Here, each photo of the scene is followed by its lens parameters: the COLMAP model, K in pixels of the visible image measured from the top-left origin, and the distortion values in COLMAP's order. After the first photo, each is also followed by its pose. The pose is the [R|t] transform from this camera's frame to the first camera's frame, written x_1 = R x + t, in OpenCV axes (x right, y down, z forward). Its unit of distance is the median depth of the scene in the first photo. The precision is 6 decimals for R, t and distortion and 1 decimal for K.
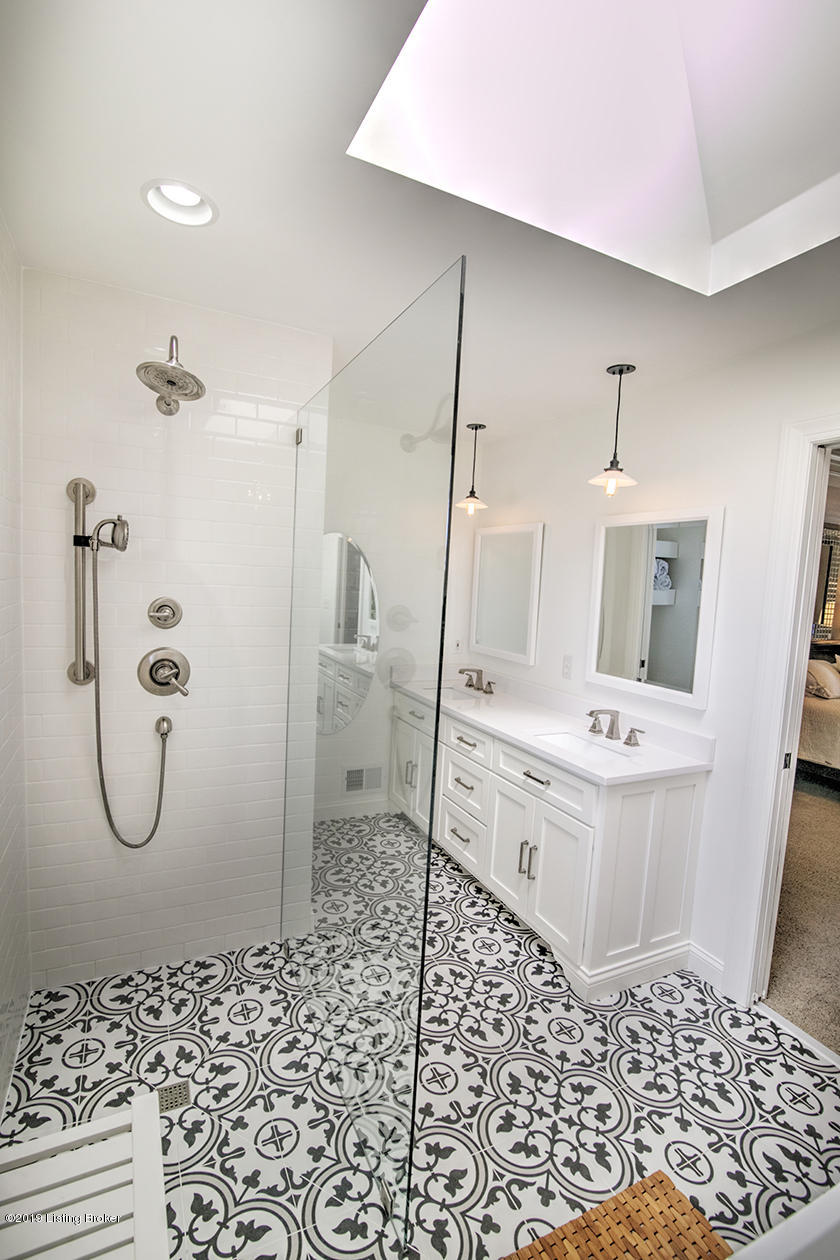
lens RADIAL K [[575.1, 0, 415.0], [0, 575.1, 632.5], [0, 0, 1]] dist [-0.015194, -0.000557]
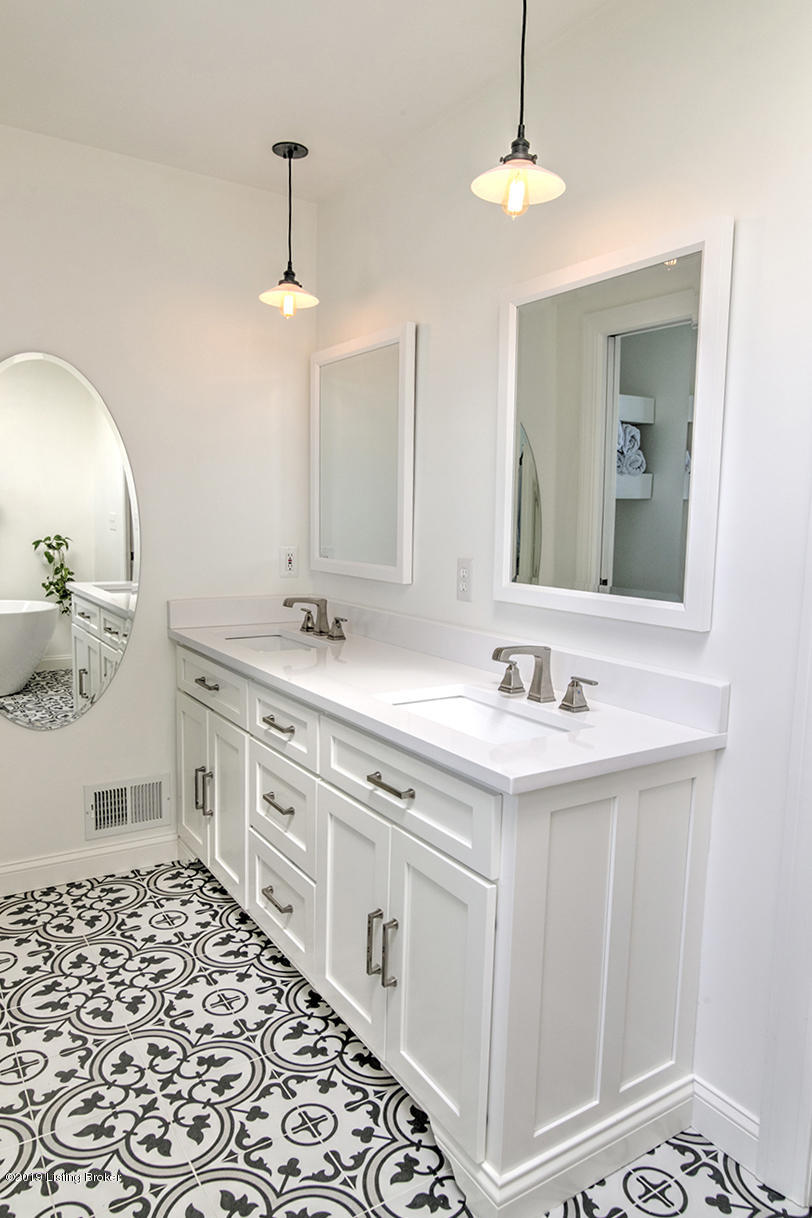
lens RADIAL K [[805.8, 0, 405.9], [0, 805.8, 609.6], [0, 0, 1]] dist [-0.004084, 0.000924]
pose [[0.991433, -0.044292, 0.122875, 0.133168], [0.040270, 0.998575, 0.035032, 0.069922], [-0.124251, -0.029784, 0.991804, 0.281833]]
